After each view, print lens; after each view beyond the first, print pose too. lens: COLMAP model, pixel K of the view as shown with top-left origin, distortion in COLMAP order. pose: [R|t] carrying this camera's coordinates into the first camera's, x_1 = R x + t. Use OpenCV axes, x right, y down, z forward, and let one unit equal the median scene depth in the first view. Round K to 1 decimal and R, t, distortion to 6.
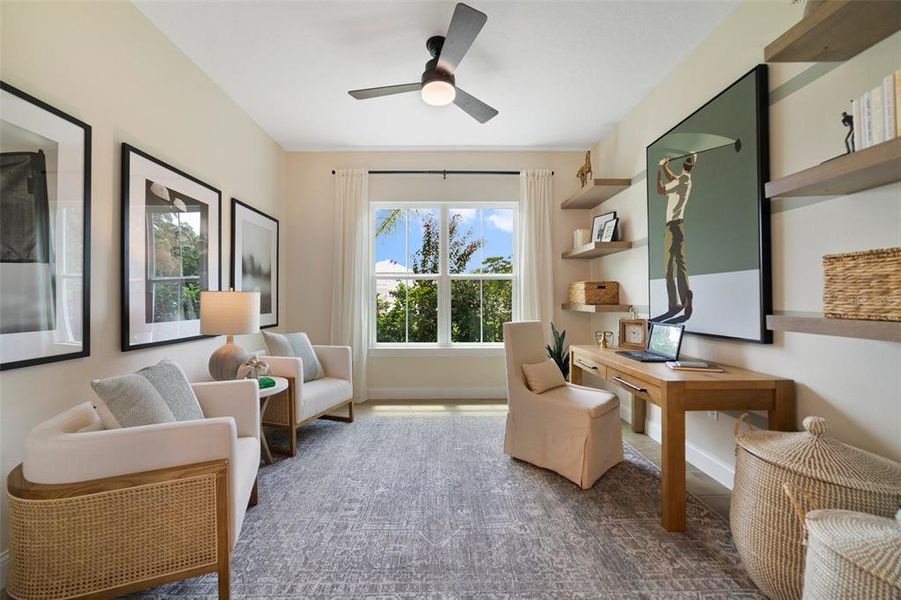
lens RADIAL K [[350.4, 0, 446.2], [0, 350.4, 294.2], [0, 0, 1]] dist [-0.001858, 0.000257]
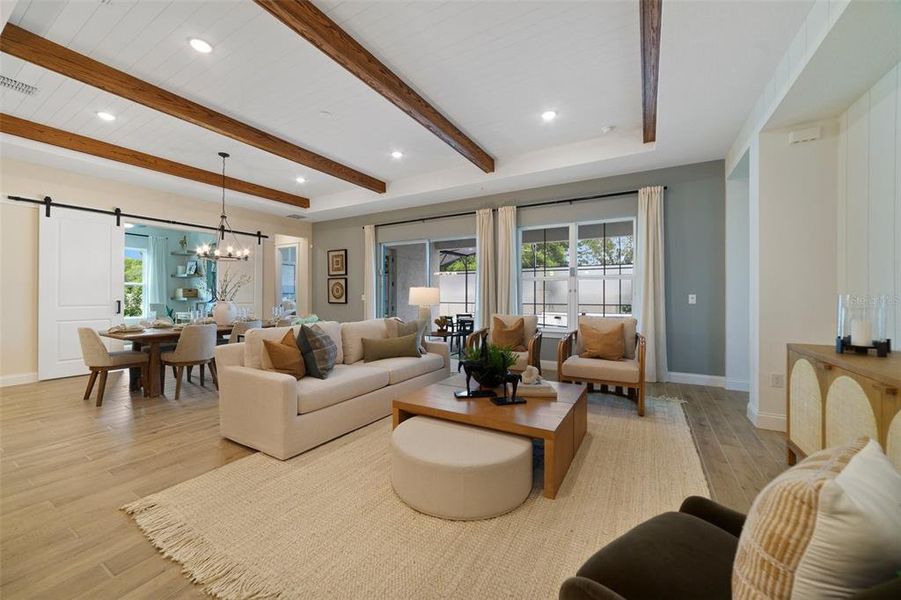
lens RADIAL K [[350.4, 0, 446.2], [0, 350.4, 294.2], [0, 0, 1]] dist [-0.001858, 0.000257]
pose [[0.534899, 0.004139, 0.844906, -0.719230], [-0.010837, 0.999939, 0.001962, -0.019499], [-0.844846, -0.010205, 0.534912, -1.957316]]
